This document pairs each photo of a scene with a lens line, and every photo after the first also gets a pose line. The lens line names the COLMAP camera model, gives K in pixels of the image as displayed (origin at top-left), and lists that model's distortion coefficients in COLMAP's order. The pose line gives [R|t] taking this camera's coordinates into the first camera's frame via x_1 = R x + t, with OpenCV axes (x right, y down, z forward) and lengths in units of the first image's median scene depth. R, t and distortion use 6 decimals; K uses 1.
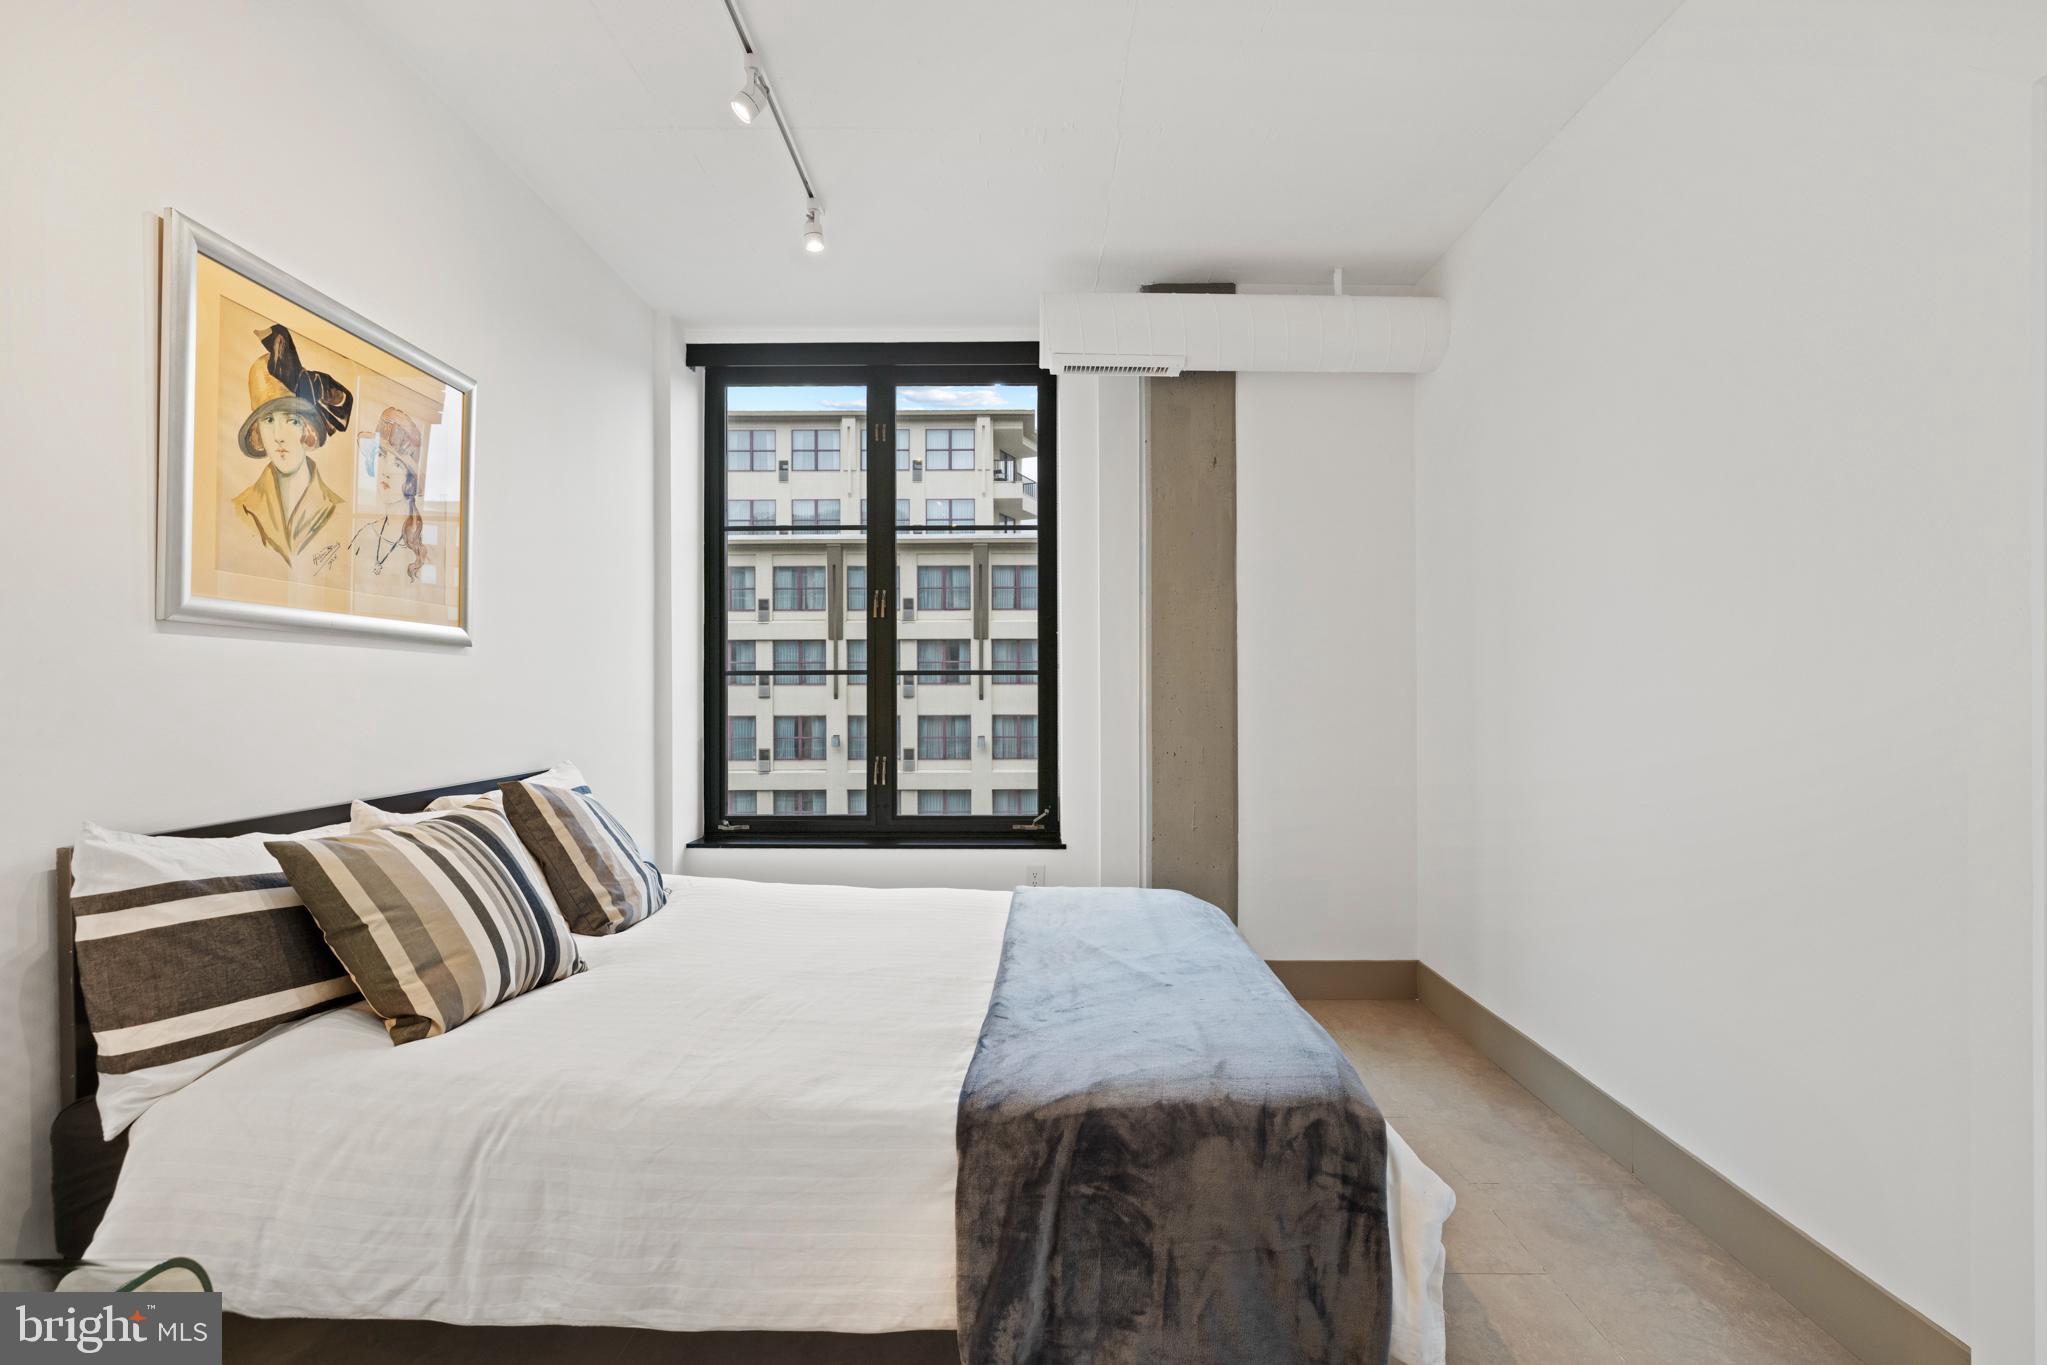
lens RADIAL K [[901.3, 0, 1027.4], [0, 901.3, 687.3], [0, 0, 1]] dist [0.001778, 0.000498]
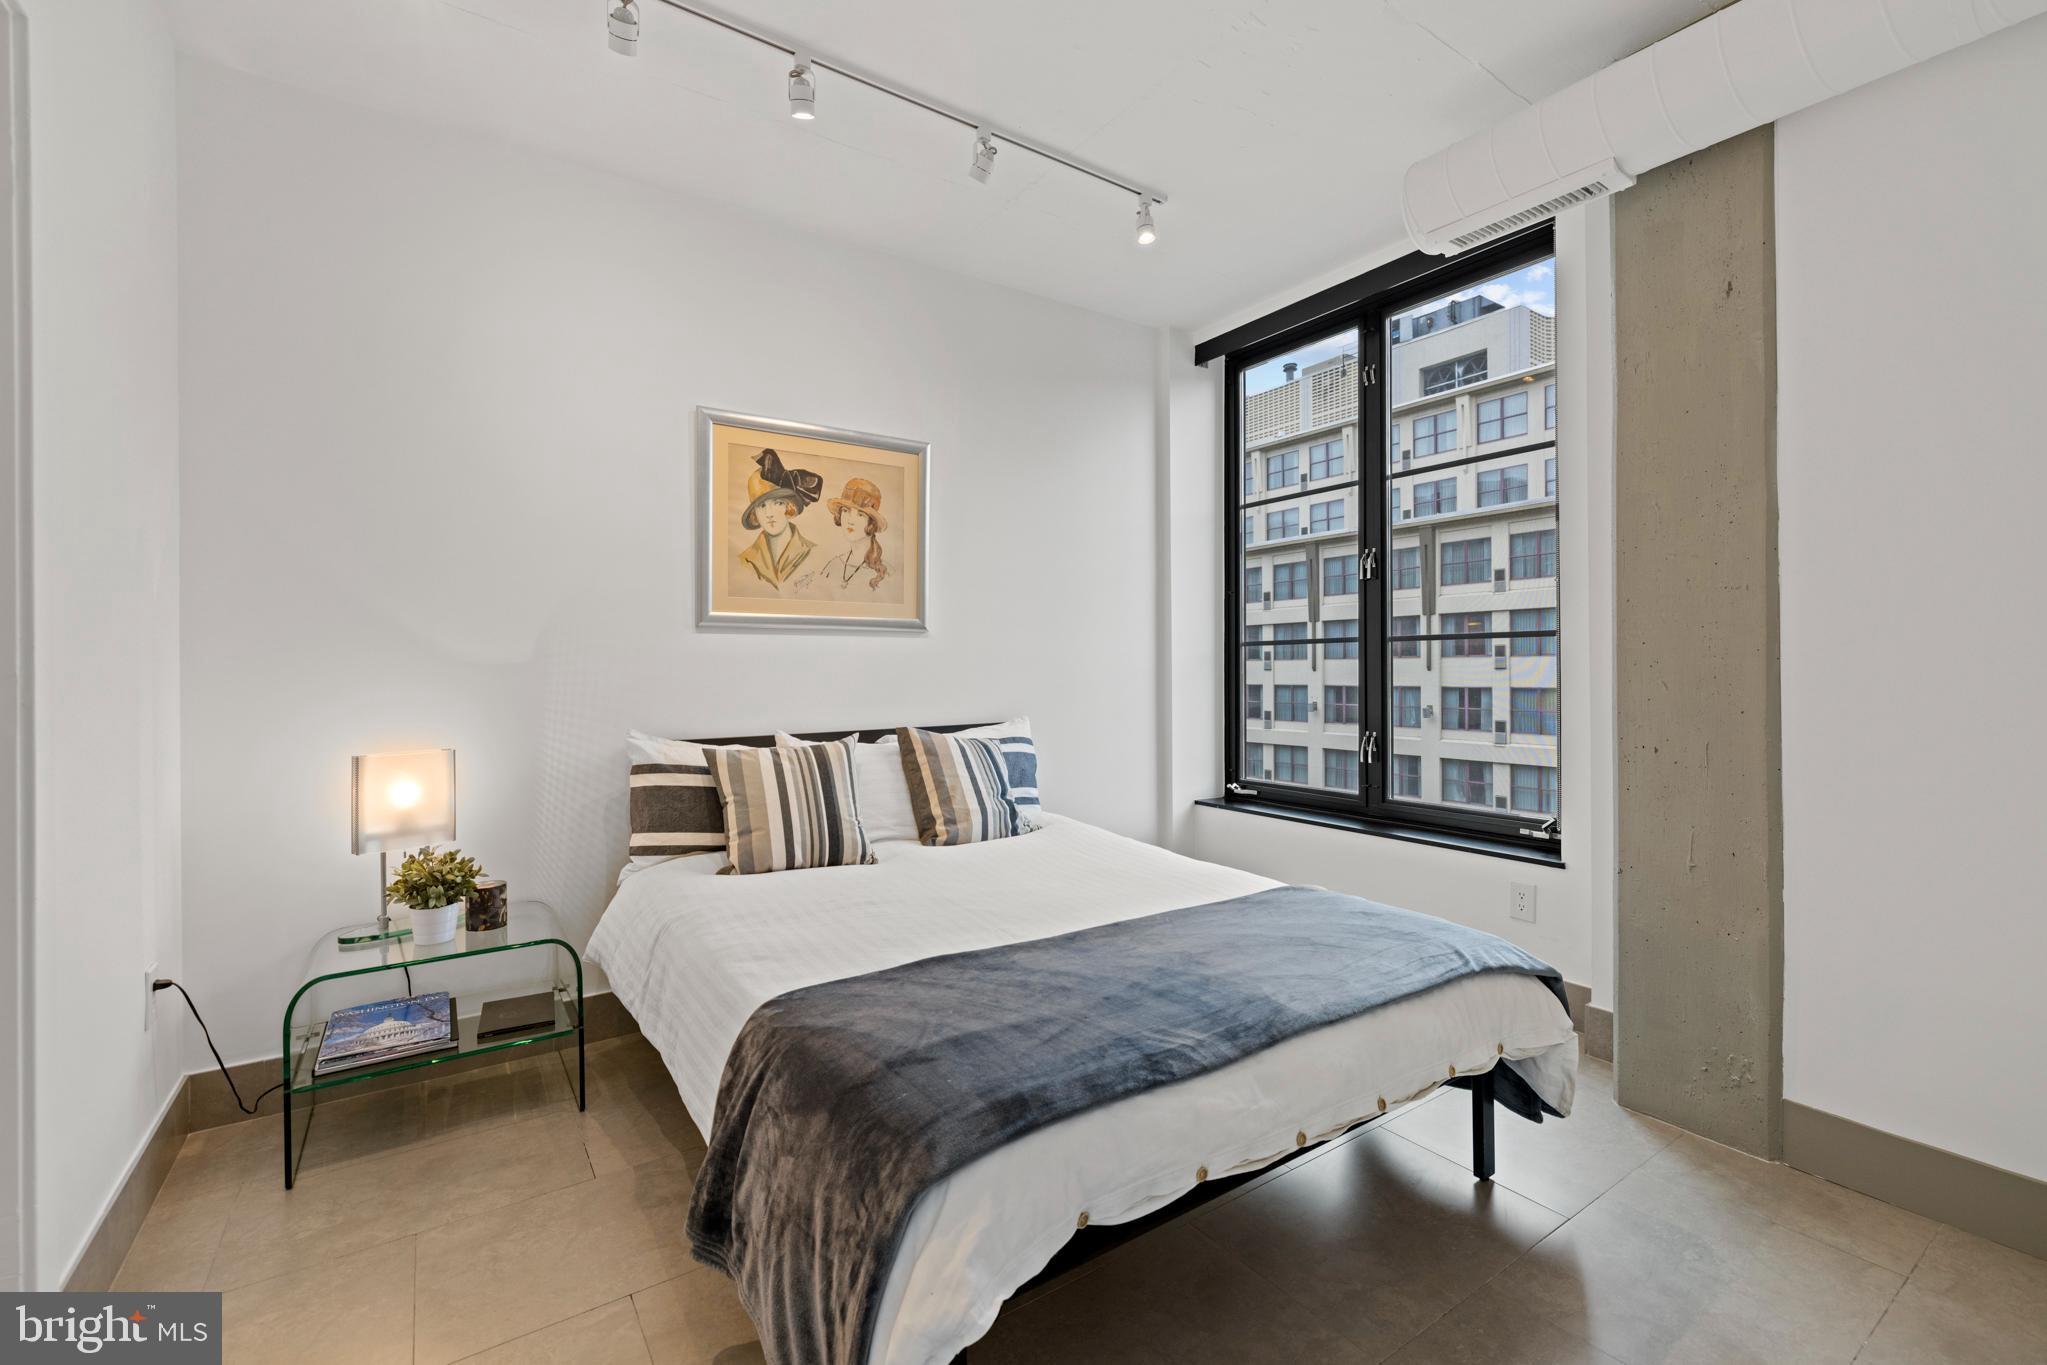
lens RADIAL K [[873.8, 0, 1020.0], [0, 873.8, 661.9], [0, 0, 1]] dist [0.001384, 0.000738]
pose [[0.566498, -0.007457, -0.824030, 0.748238], [0.011083, 0.999938, -0.001430, 0.007674], [0.823989, -0.008322, 0.566545, 0.428367]]
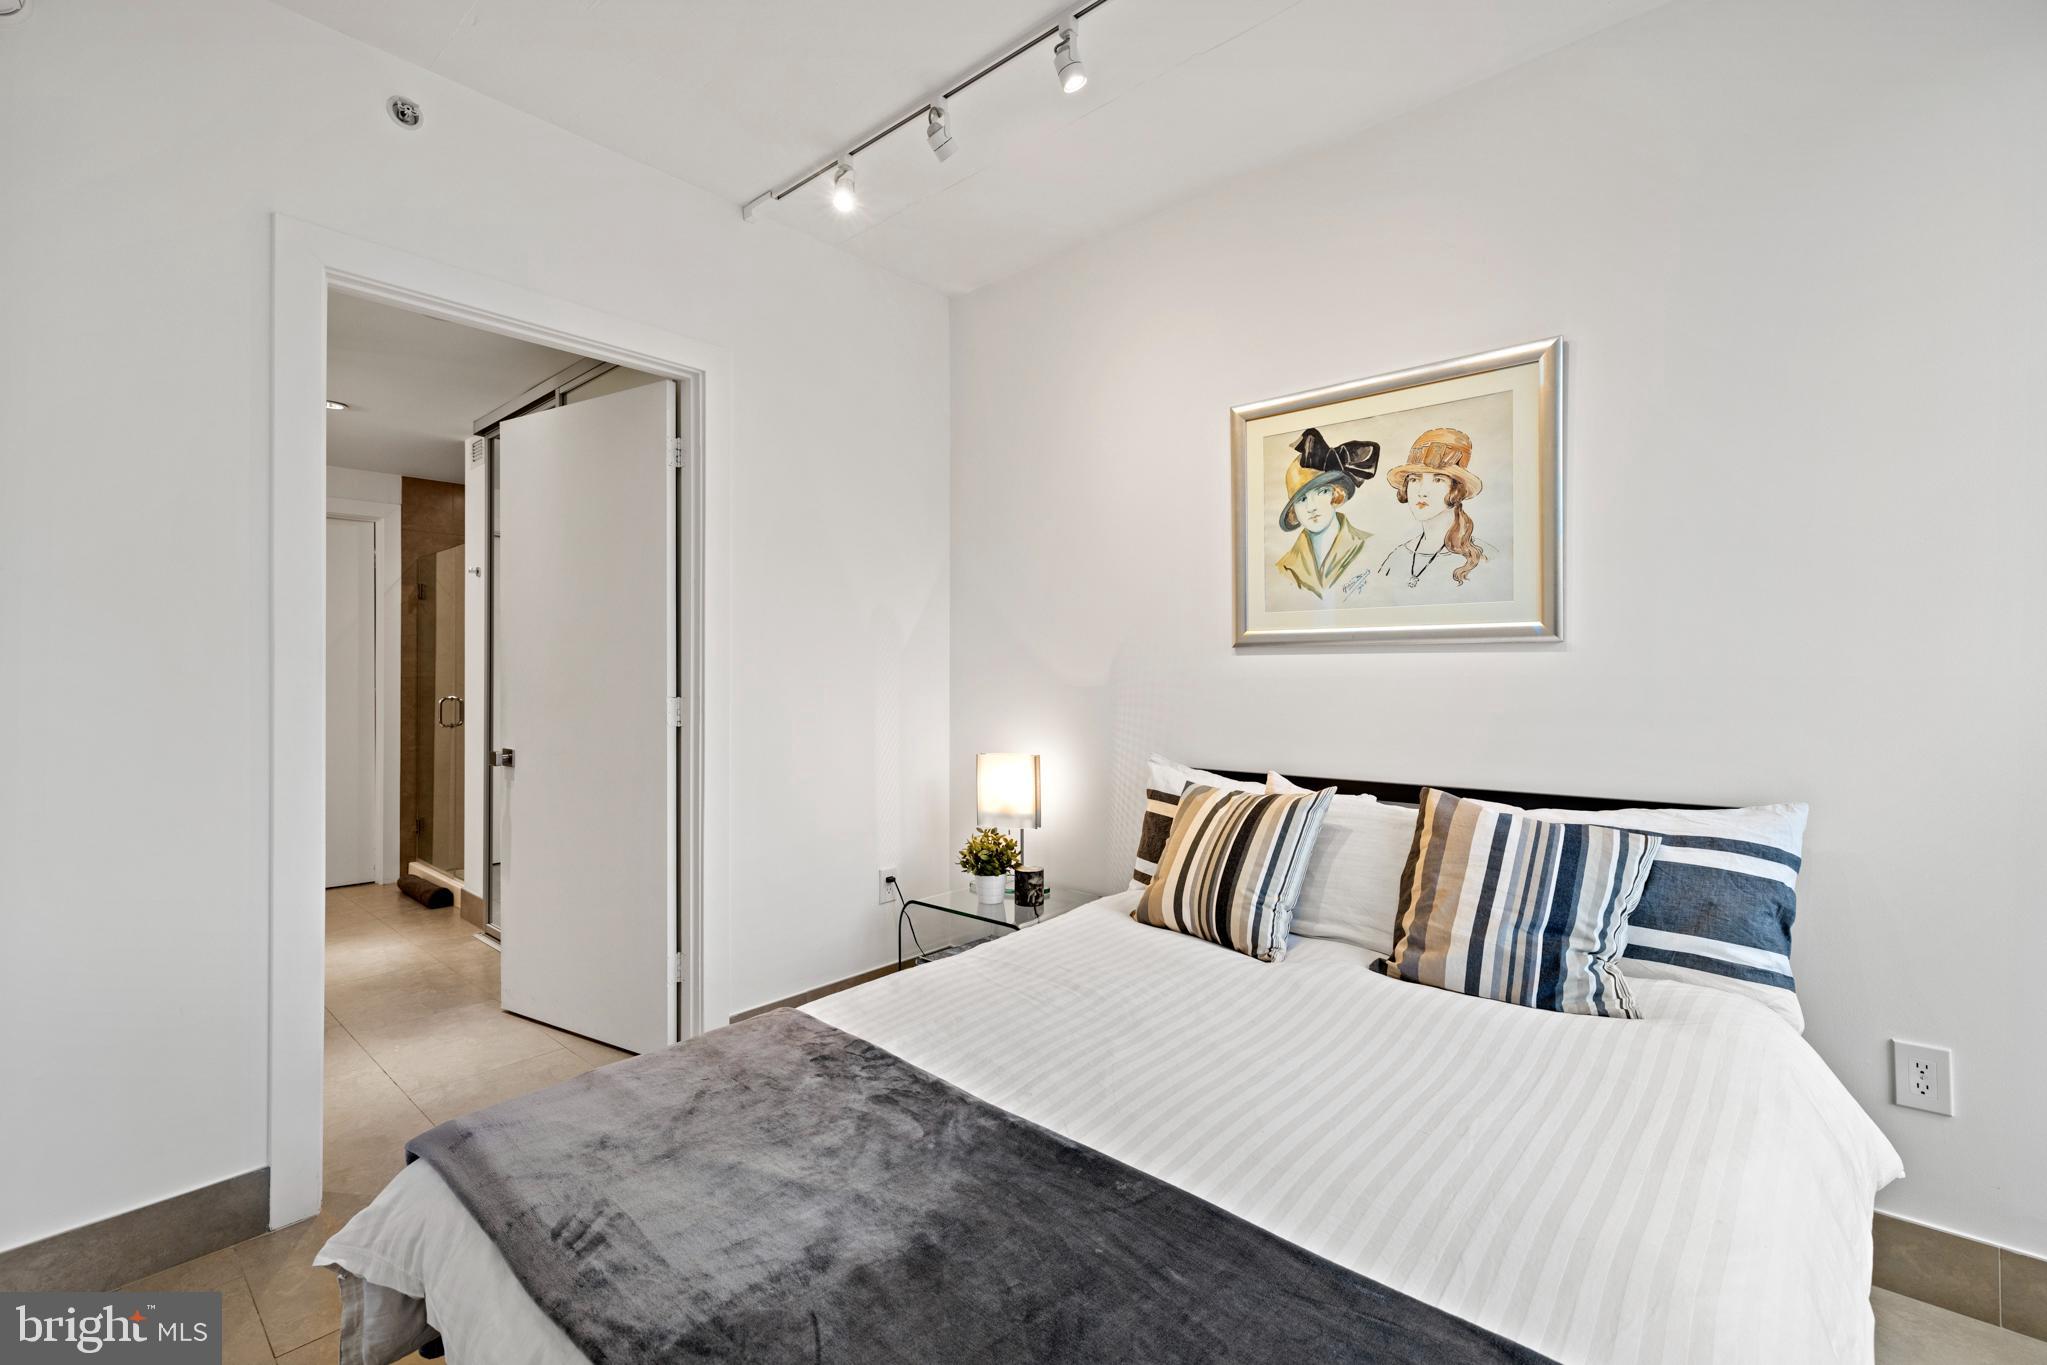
lens RADIAL K [[873.8, 0, 1020.0], [0, 873.8, 661.9], [0, 0, 1]] dist [0.001384, 0.000738]
pose [[-0.652269, -0.003545, -0.757979, 0.464363], [0.010759, 0.999845, -0.013935, -0.023430], [0.757911, -0.017244, -0.652130, 1.450199]]
